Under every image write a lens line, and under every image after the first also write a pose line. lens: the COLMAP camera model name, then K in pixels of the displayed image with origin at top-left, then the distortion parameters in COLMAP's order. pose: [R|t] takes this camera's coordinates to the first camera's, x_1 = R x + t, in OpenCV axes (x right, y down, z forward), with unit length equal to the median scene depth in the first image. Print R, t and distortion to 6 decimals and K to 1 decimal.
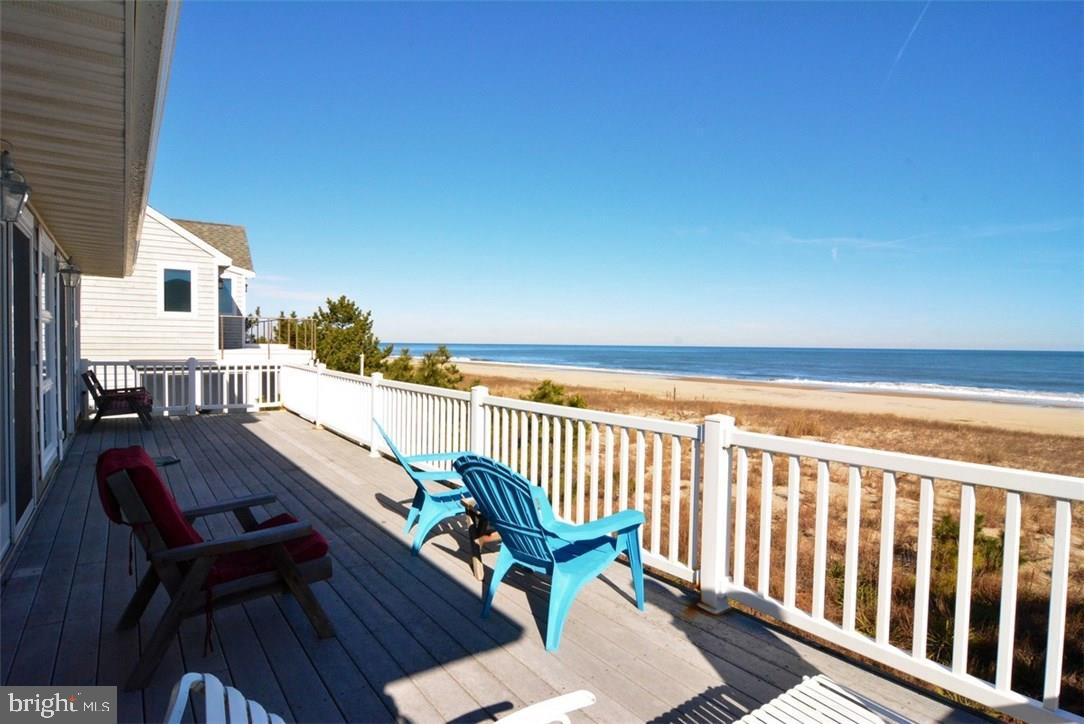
lens RADIAL K [[589.6, 0, 544.0], [0, 589.6, 362.0], [0, 0, 1]] dist [-0.019383, -0.002167]
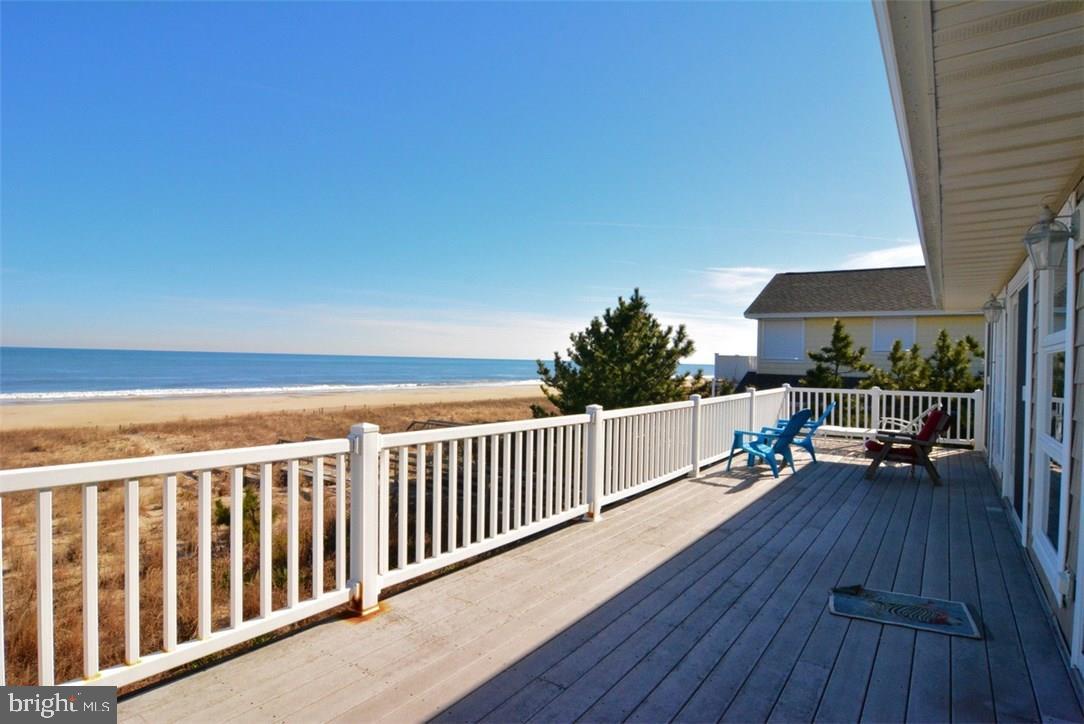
lens RADIAL K [[589.6, 0, 536.7], [0, 589.6, 370.0], [0, 0, 1]] dist [-0.019383, -0.002167]
pose [[-0.342151, -0.028181, 0.939222, -0.717520], [-0.015258, 0.999585, 0.024434, -0.031163], [-0.939521, -0.005970, -0.342439, 0.998477]]
